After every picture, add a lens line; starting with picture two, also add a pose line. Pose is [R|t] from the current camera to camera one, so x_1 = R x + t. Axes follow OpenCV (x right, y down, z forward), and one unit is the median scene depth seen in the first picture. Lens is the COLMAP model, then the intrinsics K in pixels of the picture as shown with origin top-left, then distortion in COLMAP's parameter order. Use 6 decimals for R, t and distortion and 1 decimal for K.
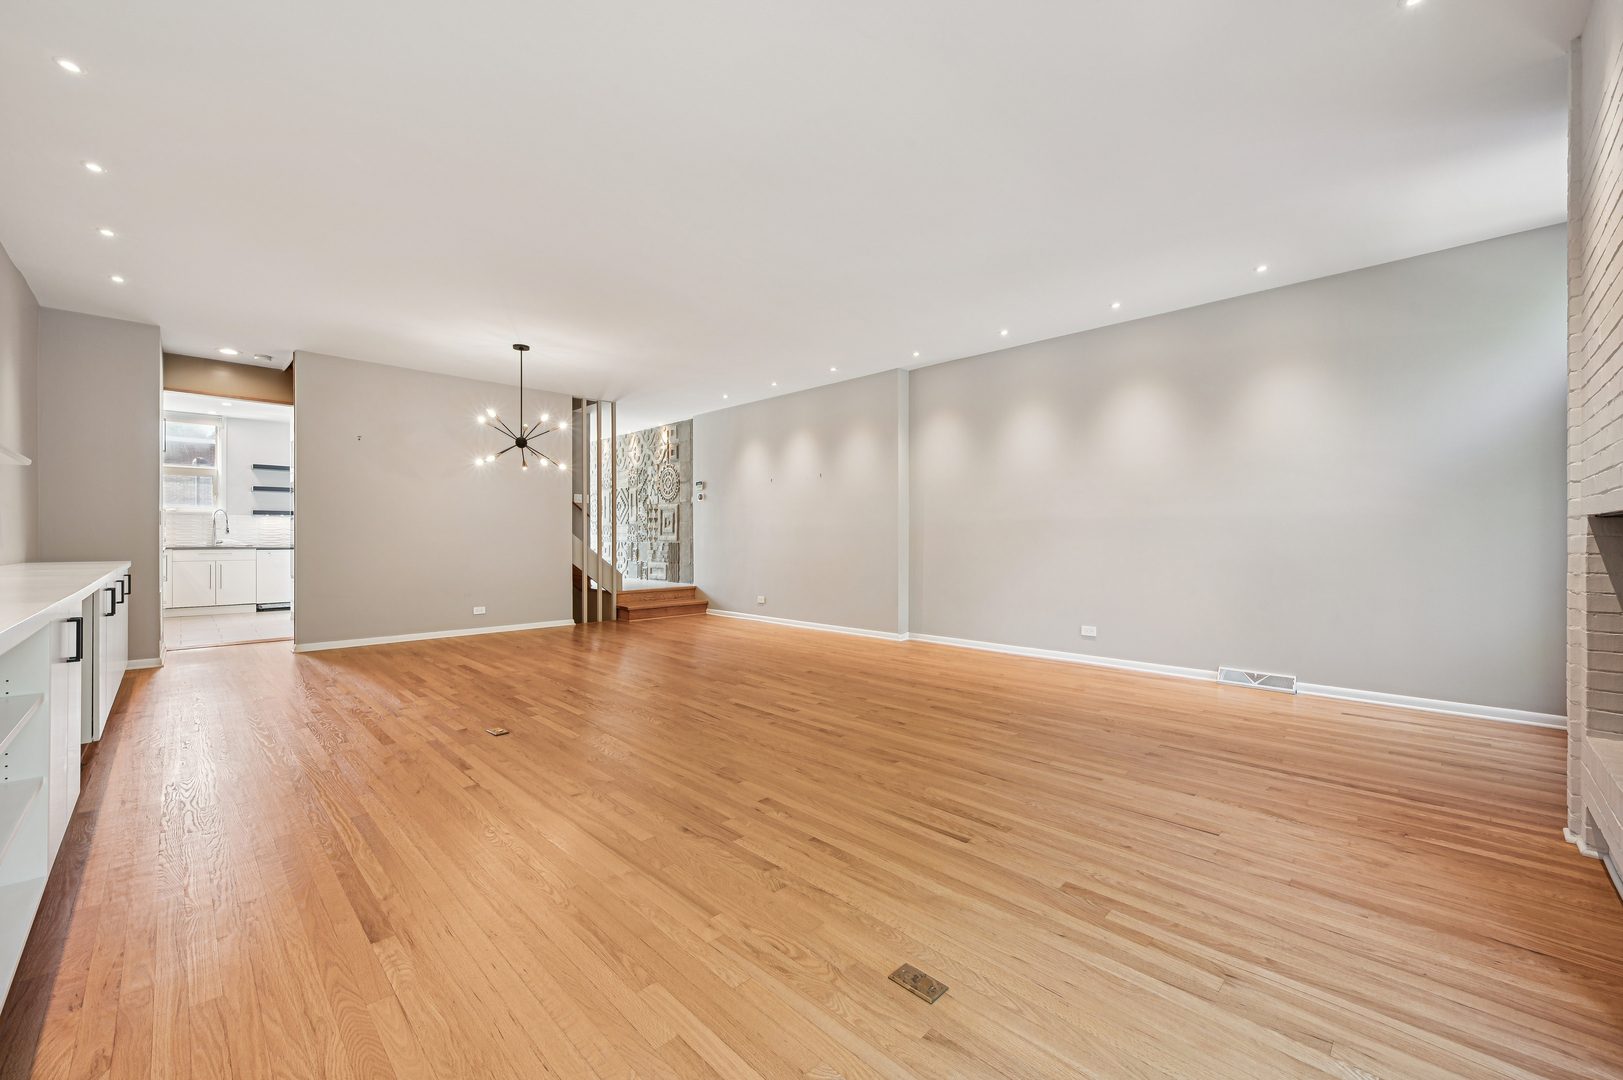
lens RADIAL K [[645.1, 0, 816.8], [0, 645.1, 537.1], [0, 0, 1]] dist [-0.002230, 0.000716]
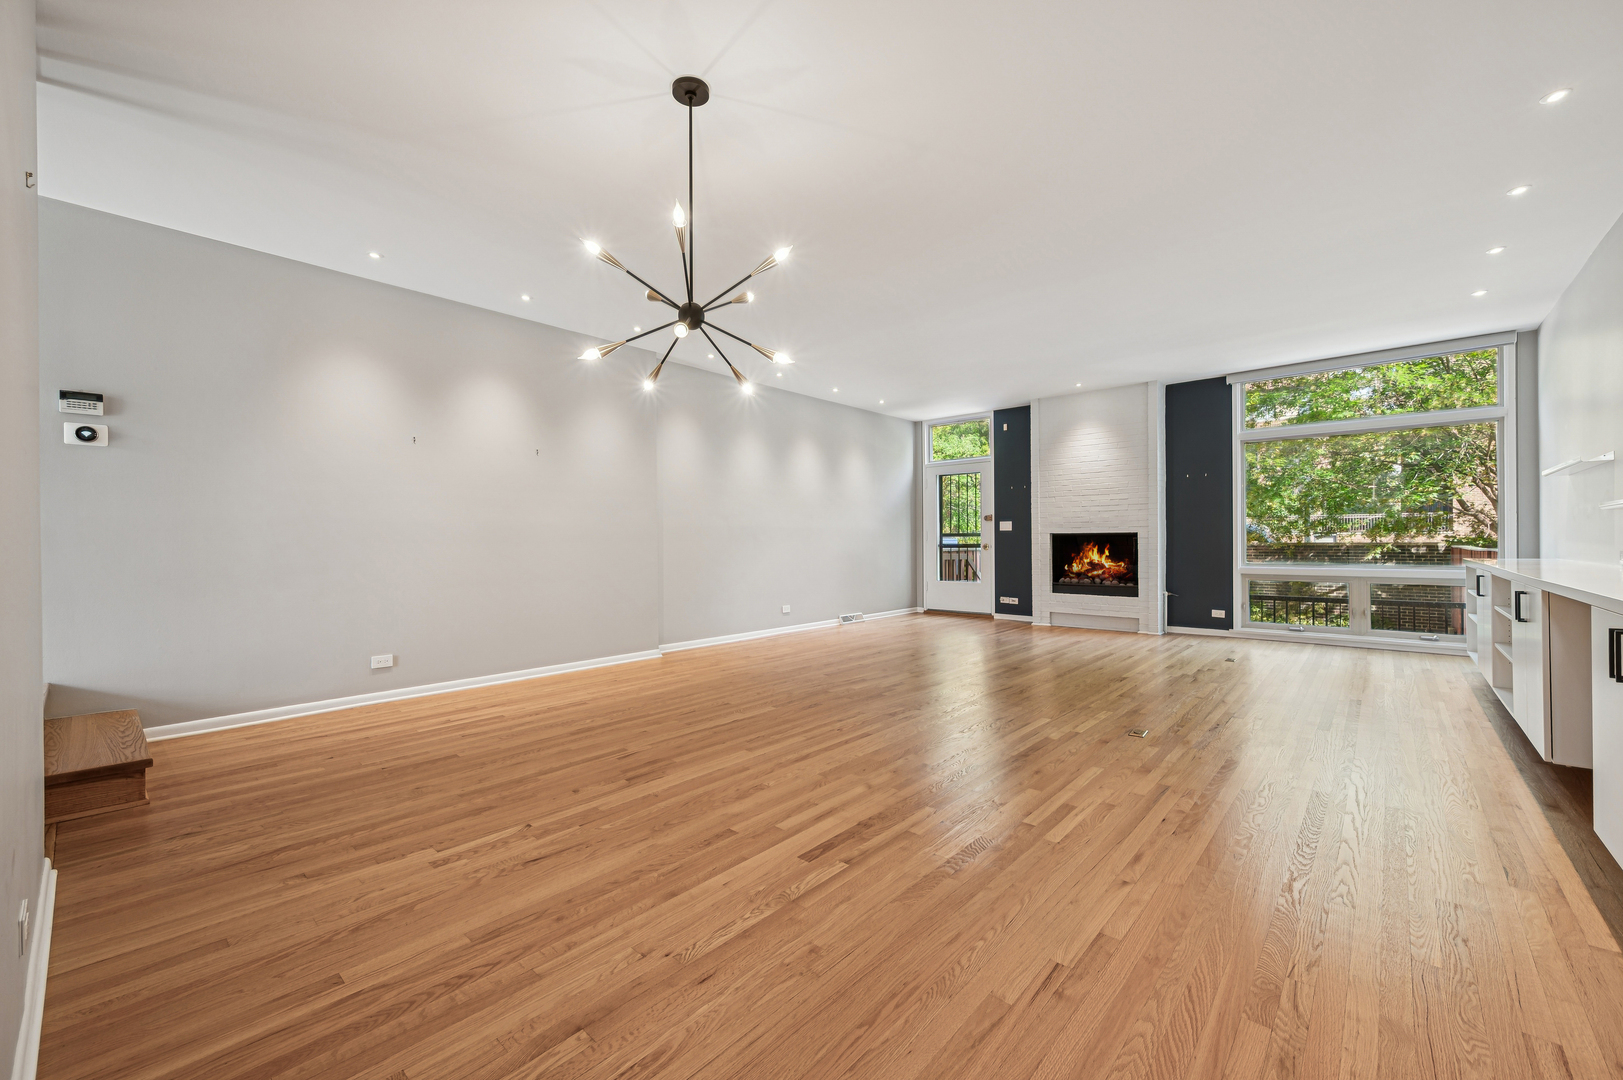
lens RADIAL K [[645.1, 0, 821.0], [0, 645.1, 542.2], [0, 0, 1]] dist [-0.002230, 0.000716]
pose [[-0.068245, -0.000233, 0.997669, -1.605616], [0.005980, 0.999982, 0.000643, 0.004384], [-0.997651, 0.006010, -0.068243, 1.715748]]
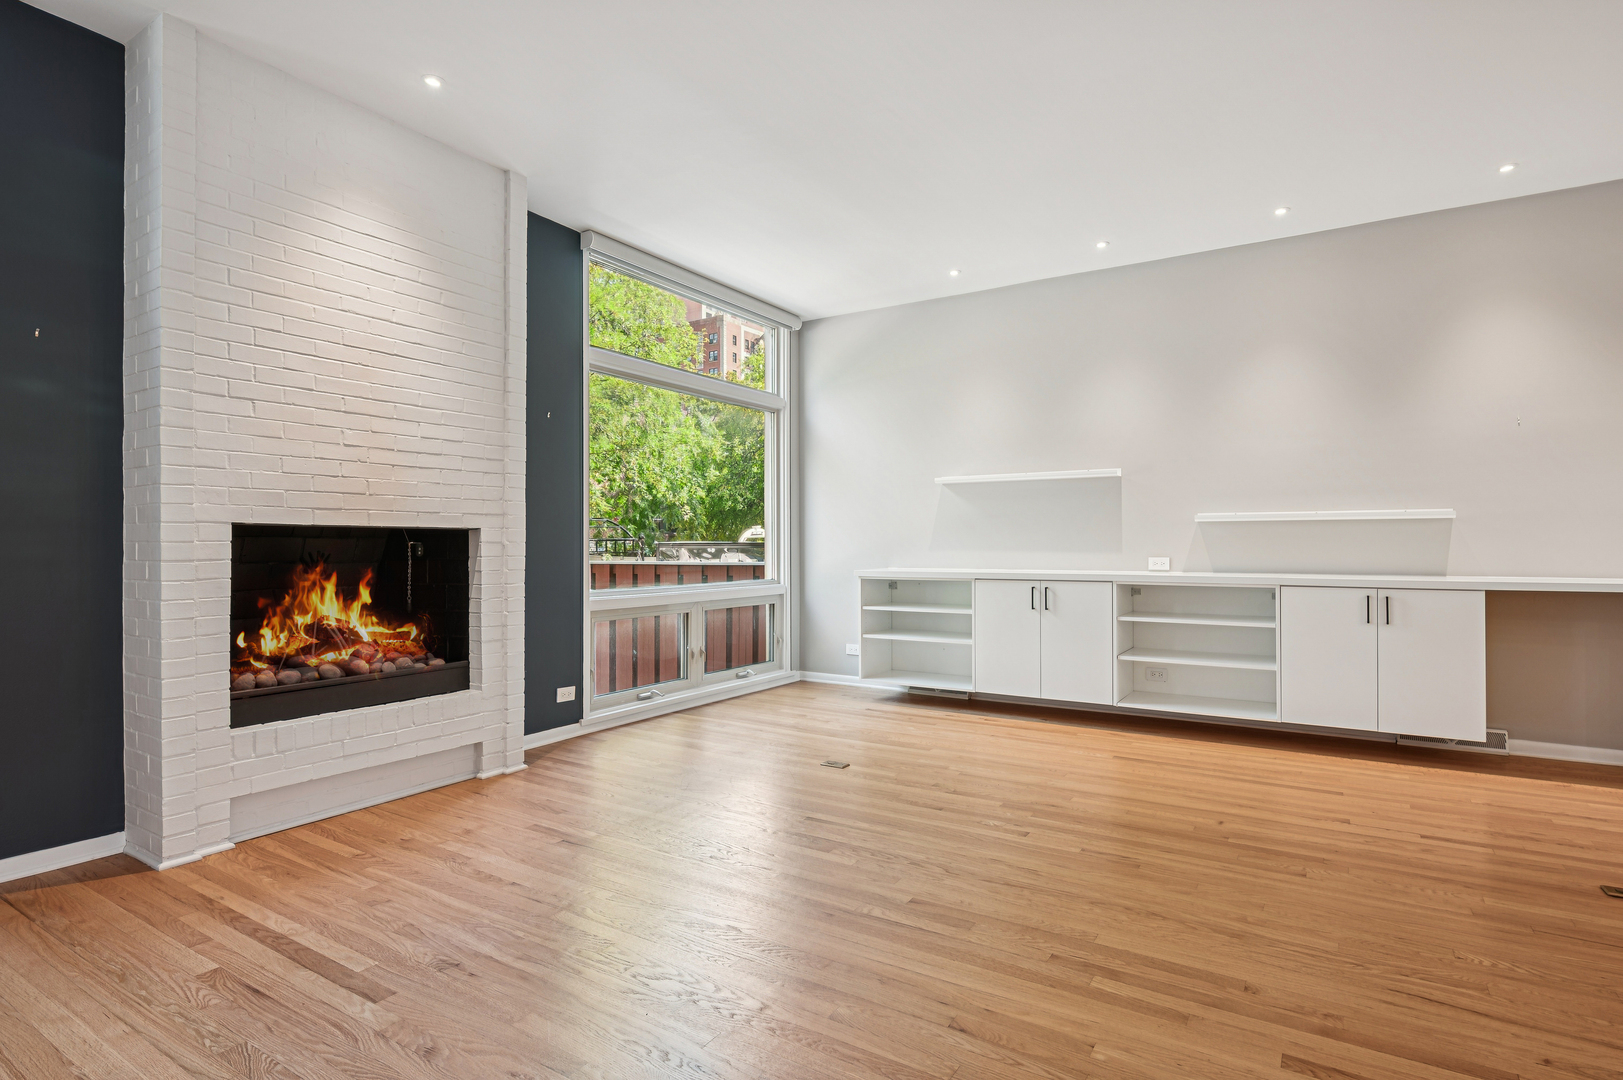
lens RADIAL K [[831.3, 0, 815.3], [0, 831.3, 541.0], [0, 0, 1]] dist [0.001580, -0.000184]
pose [[-0.977155, 0.000862, -0.212525, 0.370300], [0.002138, 0.999981, -0.005771, 0.003118], [0.212516, -0.006094, -0.977139, 1.700024]]
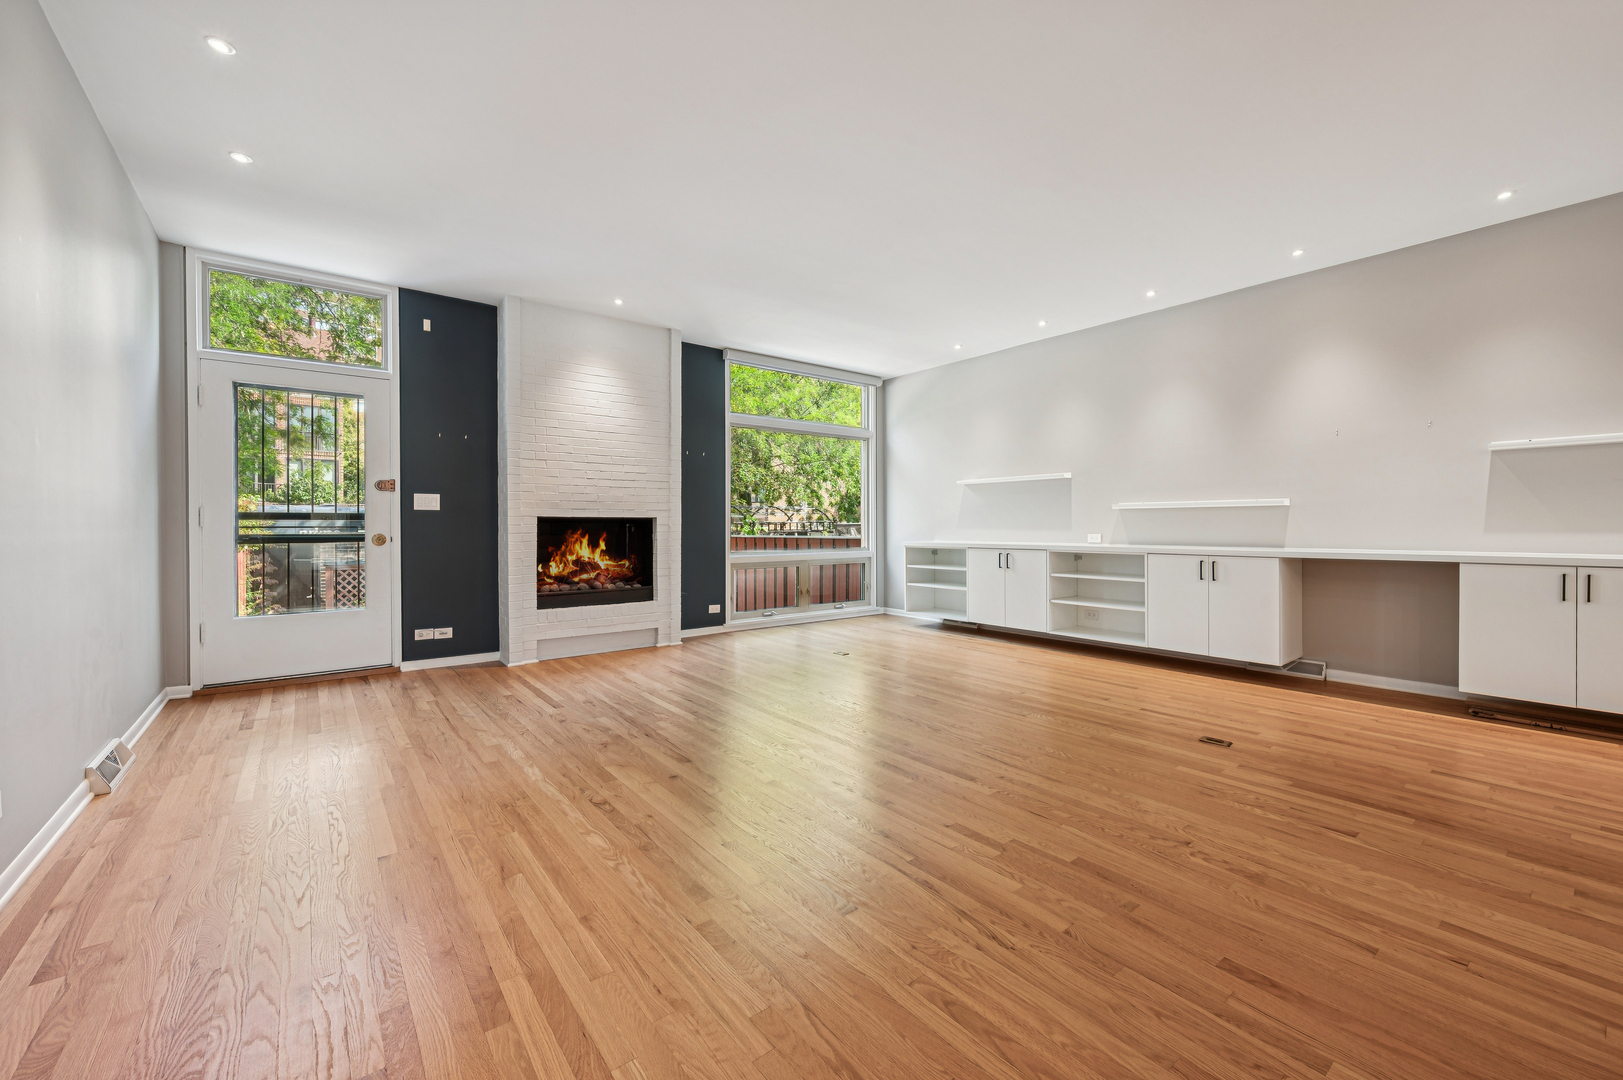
lens RADIAL K [[645.1, 0, 814.3], [0, 645.1, 529.1], [0, 0, 1]] dist [-0.002230, 0.000716]
pose [[-0.992748, 0.002299, 0.120195, -0.057573], [0.002945, 0.999982, 0.005195, 0.001555], [-0.120181, 0.005511, -0.992737, 2.149984]]
